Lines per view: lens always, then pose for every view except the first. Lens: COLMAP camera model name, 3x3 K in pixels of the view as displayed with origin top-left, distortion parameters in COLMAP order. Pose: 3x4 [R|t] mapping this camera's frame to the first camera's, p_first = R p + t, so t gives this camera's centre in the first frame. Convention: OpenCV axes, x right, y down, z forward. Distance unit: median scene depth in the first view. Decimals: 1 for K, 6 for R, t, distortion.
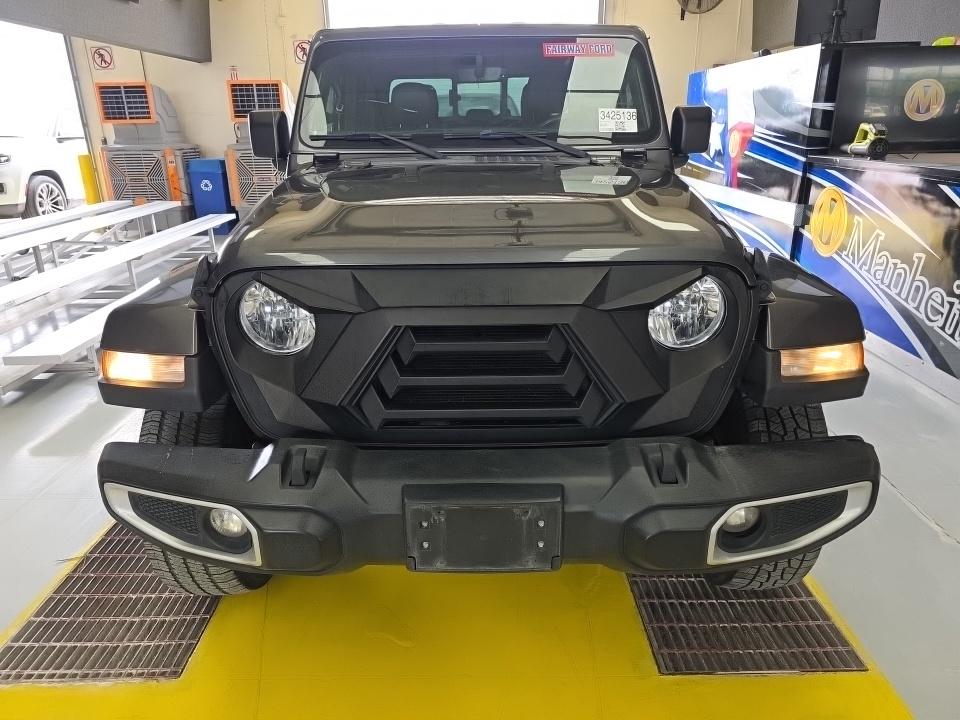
lens RADIAL K [[663.5, 0, 478.1], [0, 663.5, 354.8], [0, 0, 1]] dist [0.025278, -0.002066]
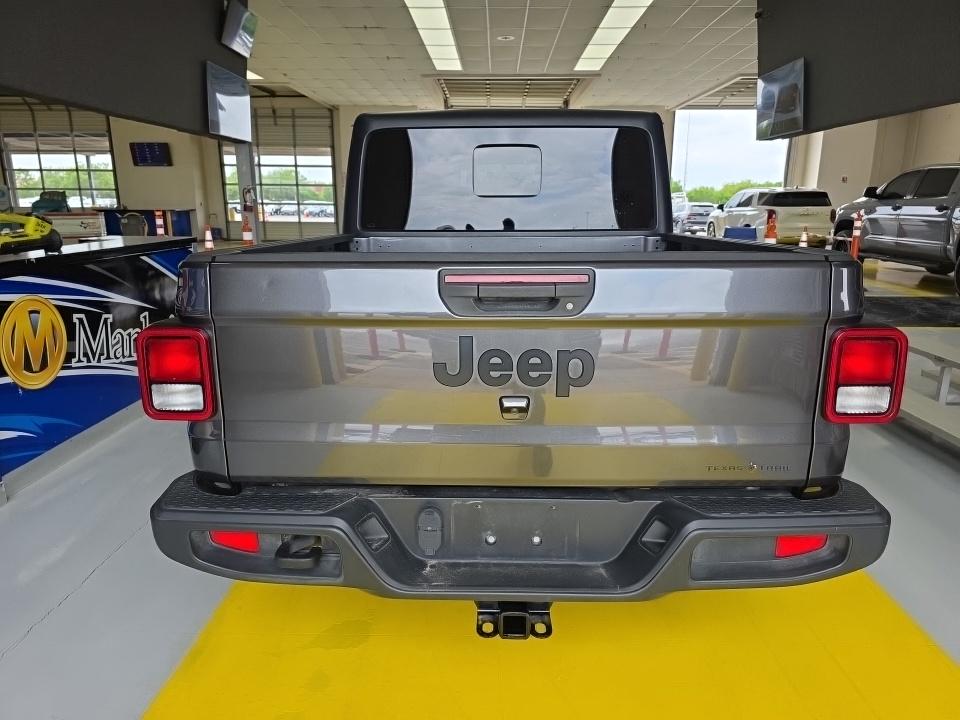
lens RADIAL K [[663.5, 0, 489.4], [0, 663.5, 364.4], [0, 0, 1]] dist [0.025278, -0.002066]
pose [[-0.999583, 0.010974, 0.026710, 0.000031], [0.023909, 0.833226, 0.552416, -0.659289], [-0.016193, 0.552824, -0.833141, 1.855979]]
